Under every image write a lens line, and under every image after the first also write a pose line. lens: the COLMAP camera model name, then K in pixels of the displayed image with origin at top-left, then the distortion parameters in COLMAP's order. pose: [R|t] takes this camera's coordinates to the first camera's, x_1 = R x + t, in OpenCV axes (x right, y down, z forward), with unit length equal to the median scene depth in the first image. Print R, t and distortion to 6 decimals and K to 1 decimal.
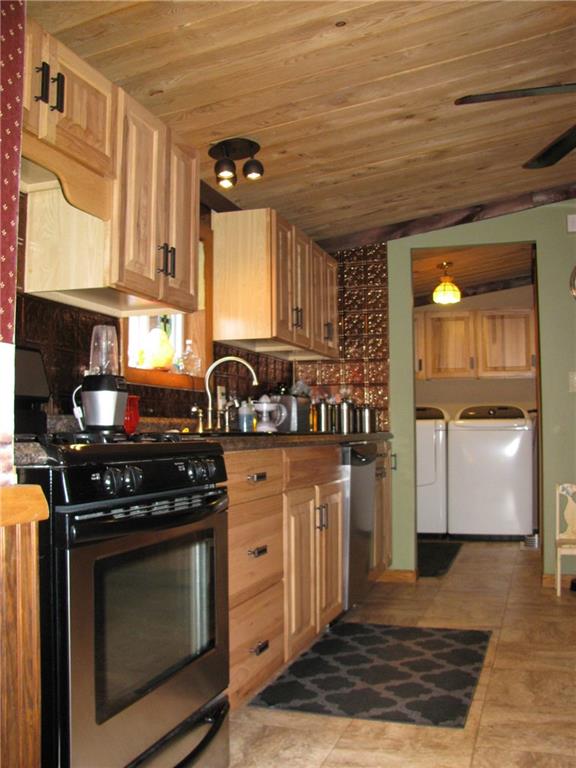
lens RADIAL K [[790.6, 0, 288.0], [0, 790.6, 384.0], [0, 0, 1]] dist [-0.209280, 0.230987]
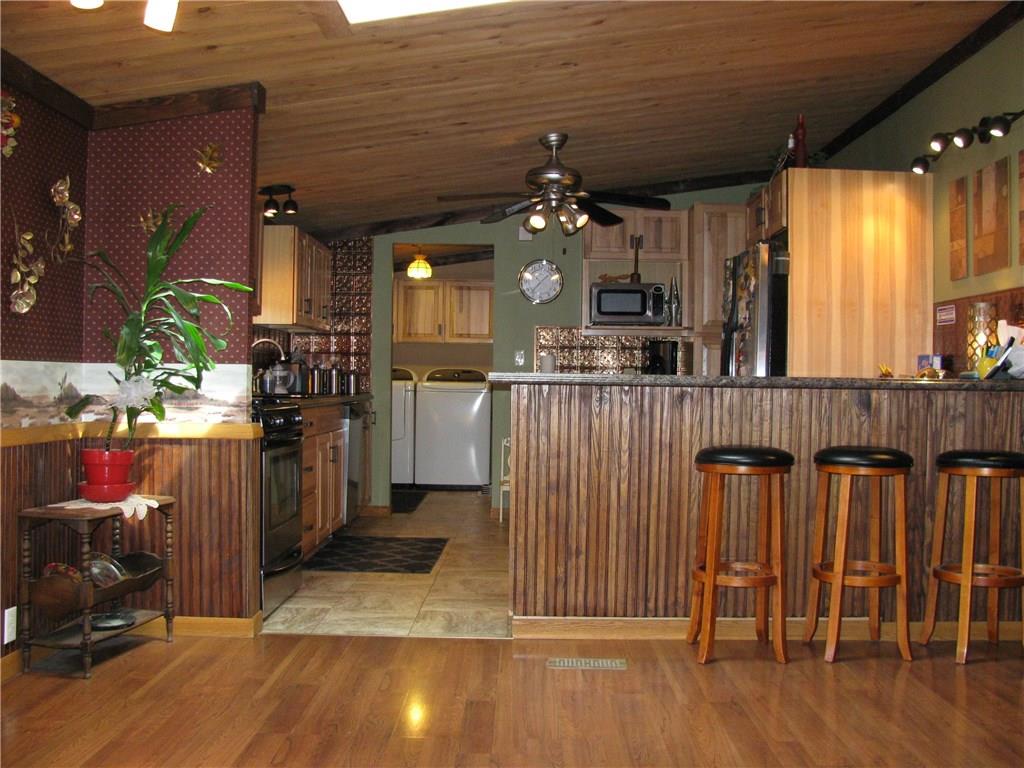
lens RADIAL K [[1054.1, 0, 528.3], [0, 1054.1, 383.2], [0, 0, 1]] dist [-0.209280, 0.230987]
pose [[0.950721, 0.017216, 0.309571, -0.138497], [-0.036004, 0.997833, 0.055078, -0.052182], [-0.307952, -0.063510, 0.949280, -0.602390]]
